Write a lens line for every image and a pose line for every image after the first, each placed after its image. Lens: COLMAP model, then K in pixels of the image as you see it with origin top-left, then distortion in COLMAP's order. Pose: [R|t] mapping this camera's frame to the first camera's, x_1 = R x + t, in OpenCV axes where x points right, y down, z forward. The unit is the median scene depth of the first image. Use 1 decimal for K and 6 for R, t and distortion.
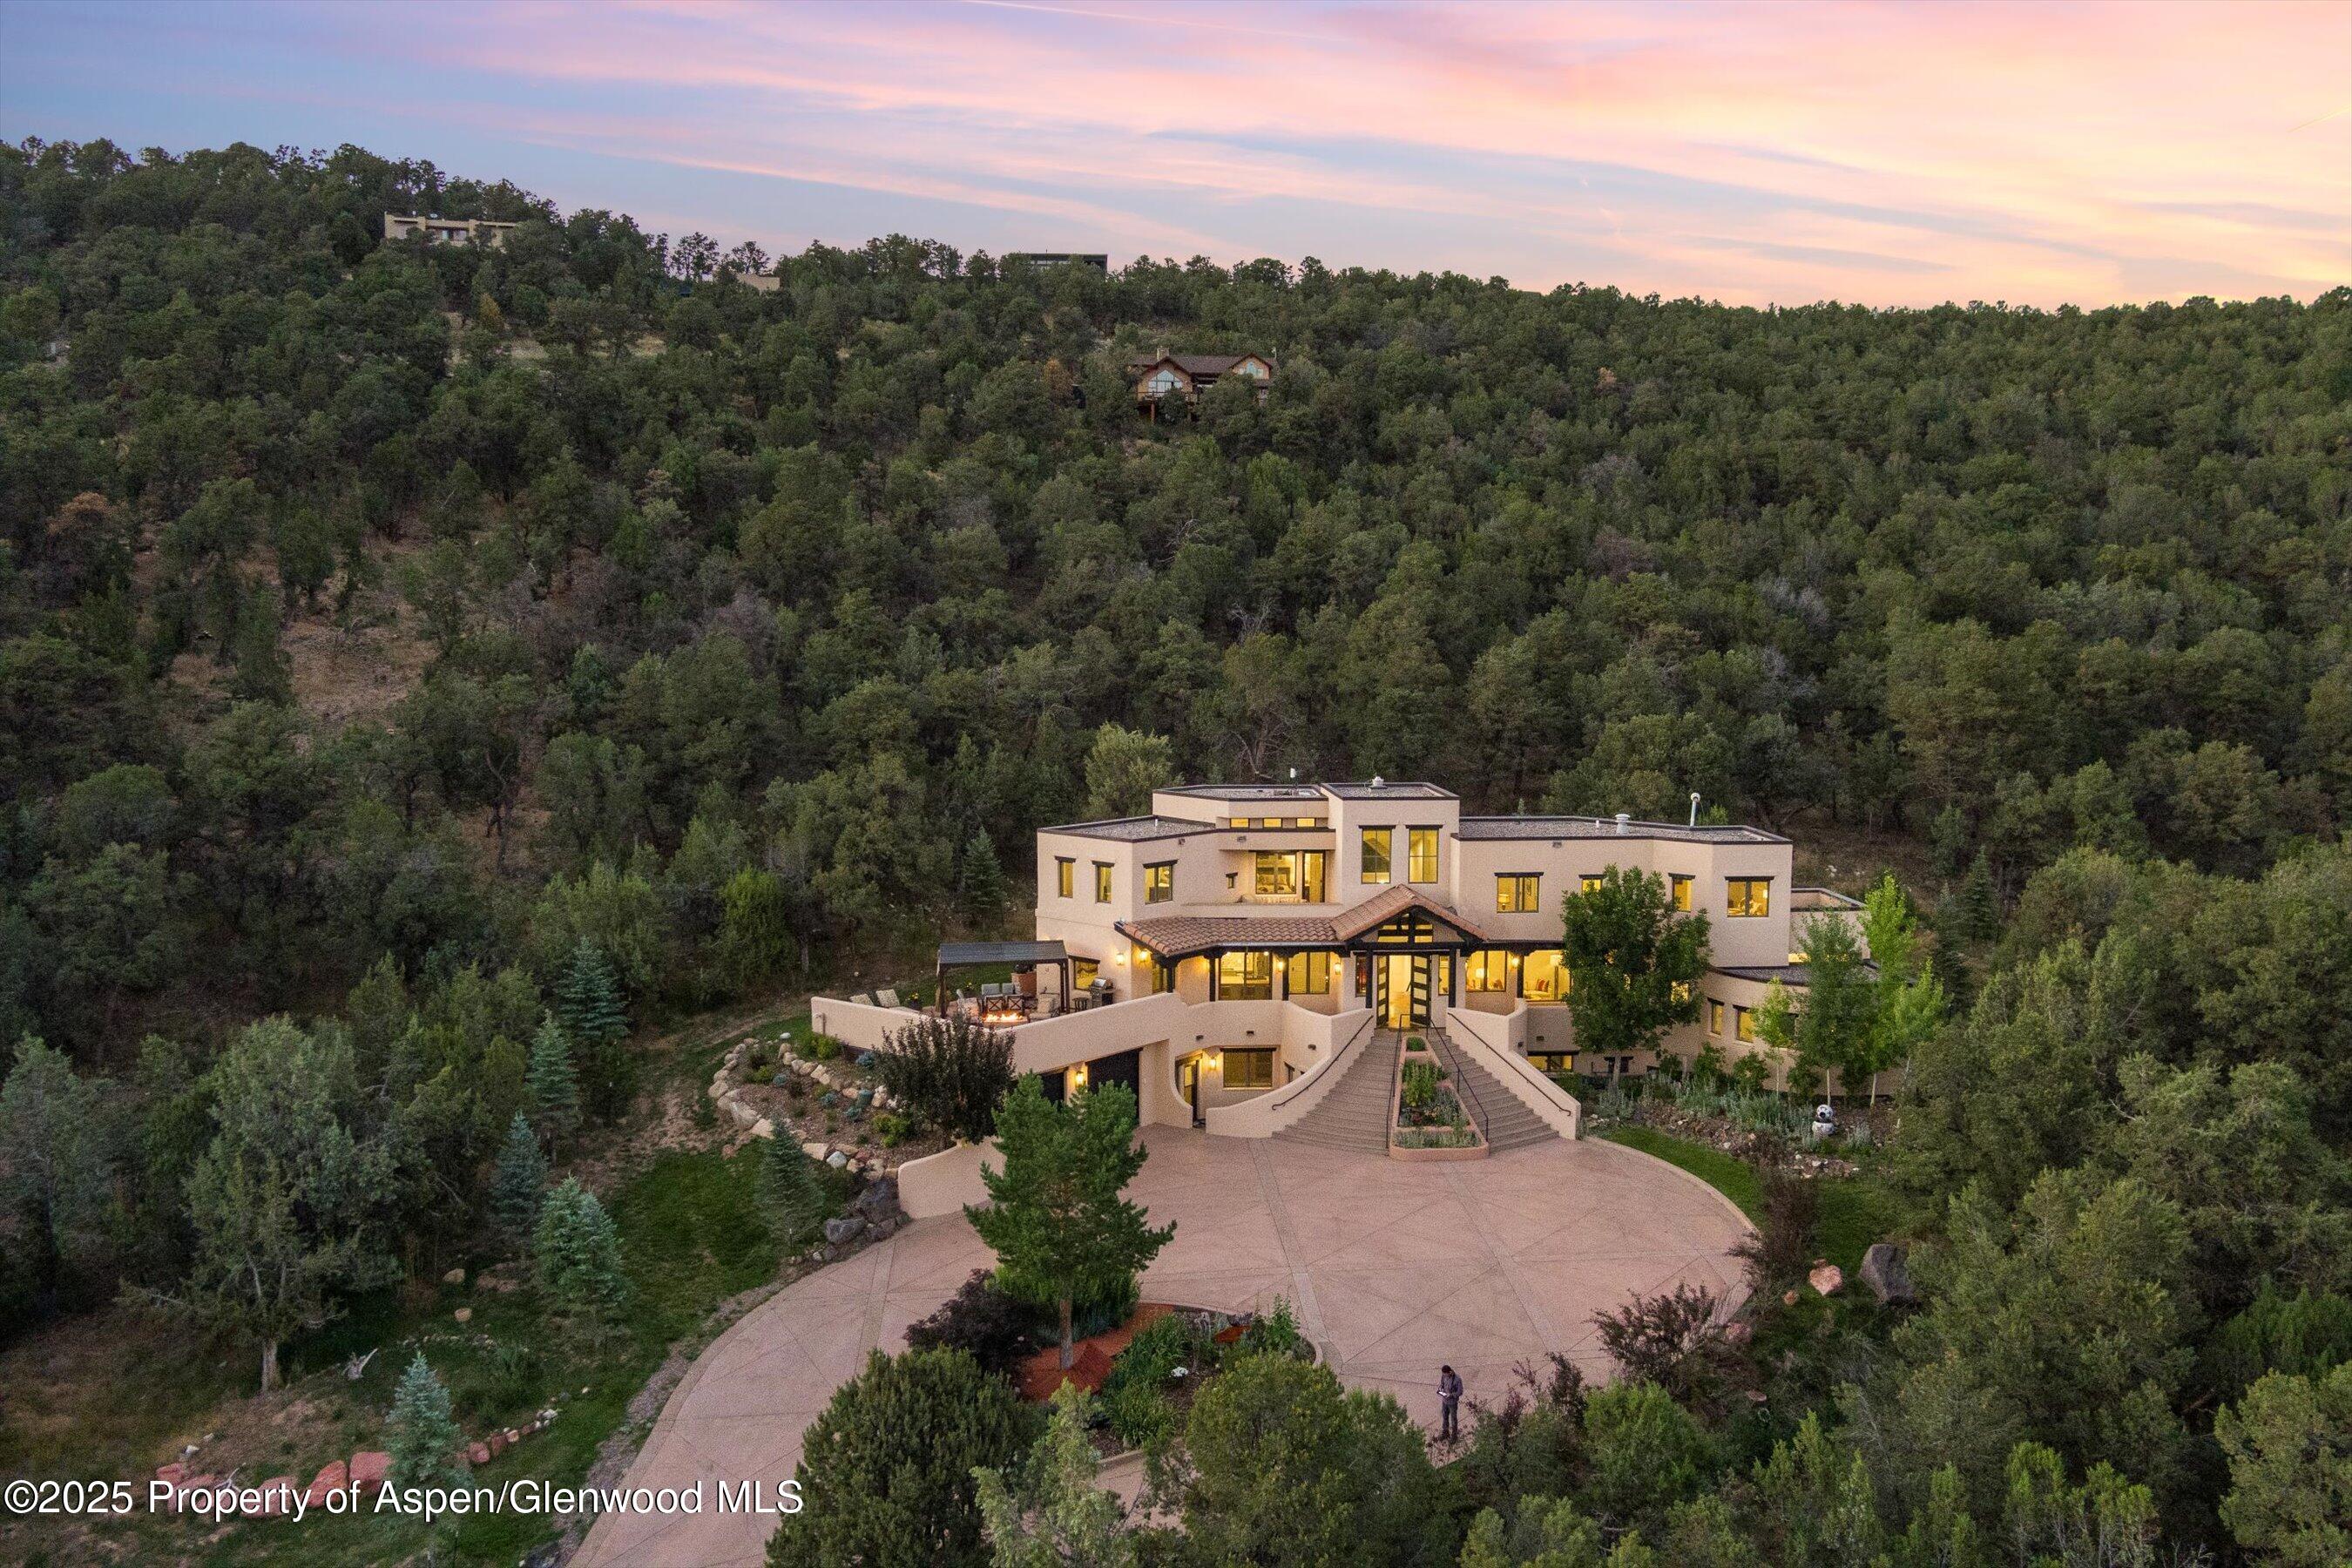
lens RADIAL K [[1918.4, 0, 1178.3], [0, 1918.4, 756.8], [0, 0, 1]] dist [-0.052975, 0.006702]
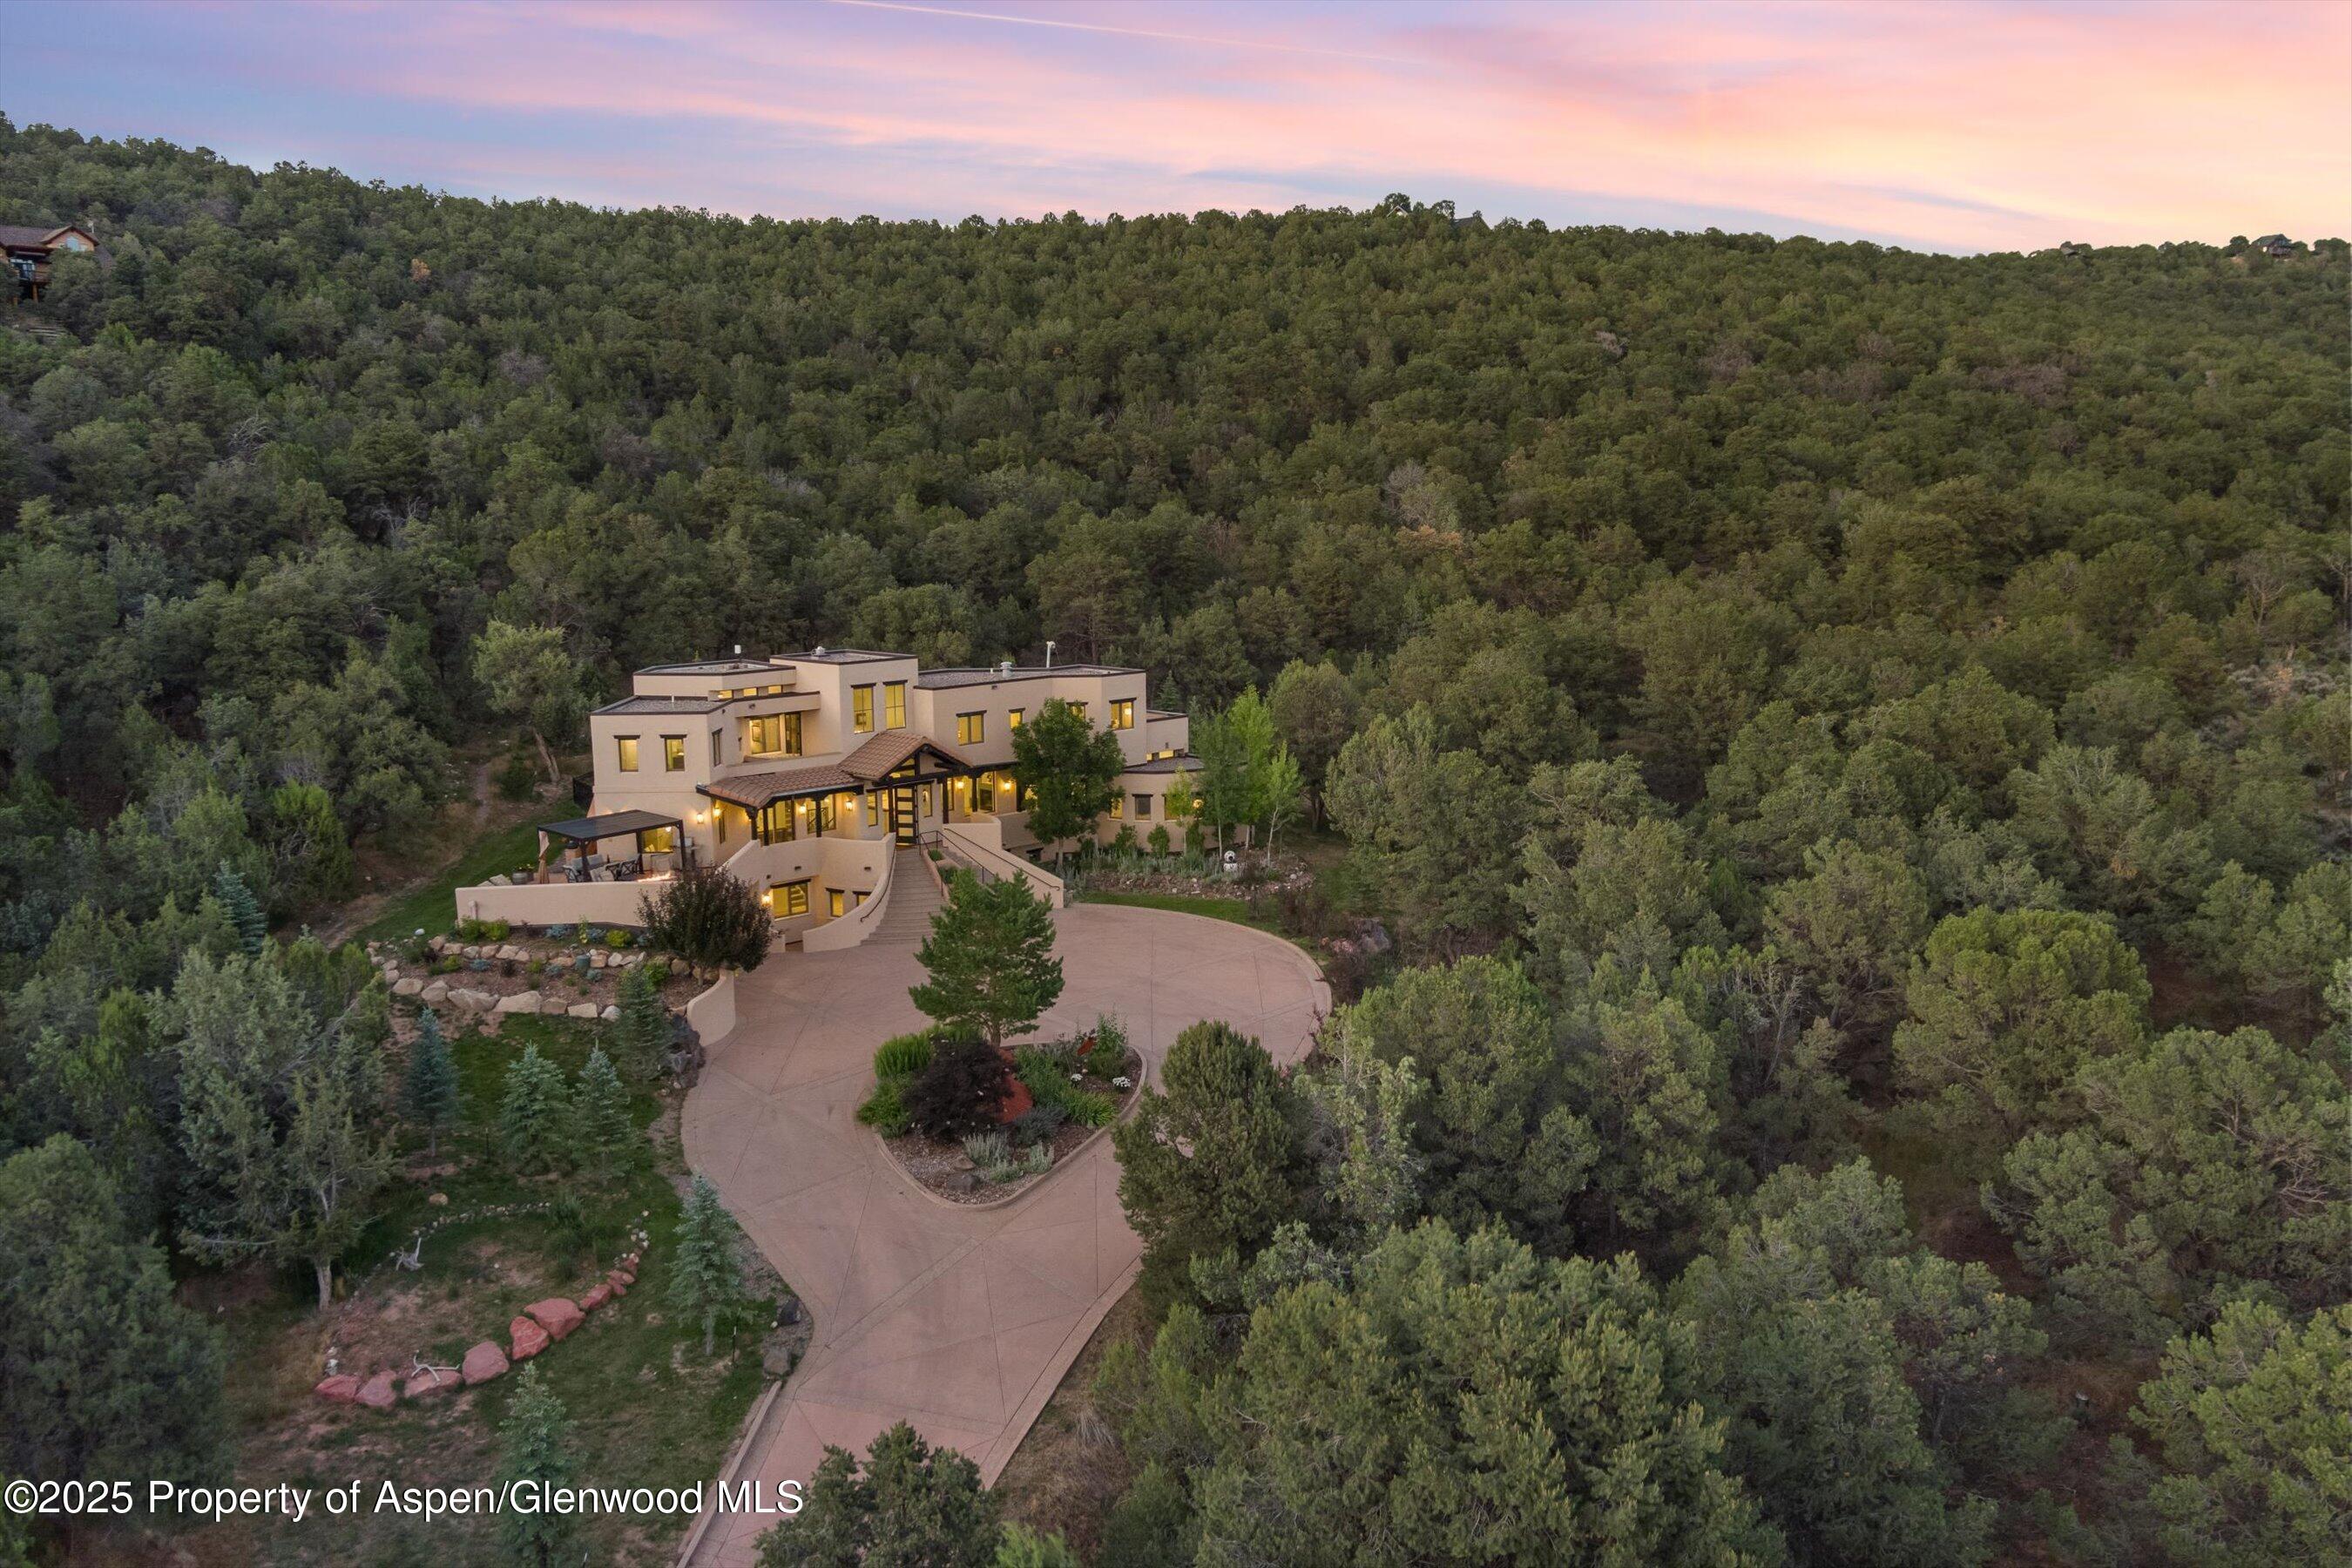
lens RADIAL K [[1918.4, 0, 1178.3], [0, 1918.4, 756.8], [0, 0, 1]] dist [-0.052975, 0.006702]
pose [[0.753884, -0.104039, 0.648717, -0.537671], [0.066221, 0.994387, 0.082519, -0.005005], [-0.653661, -0.019251, 0.756542, -0.038663]]
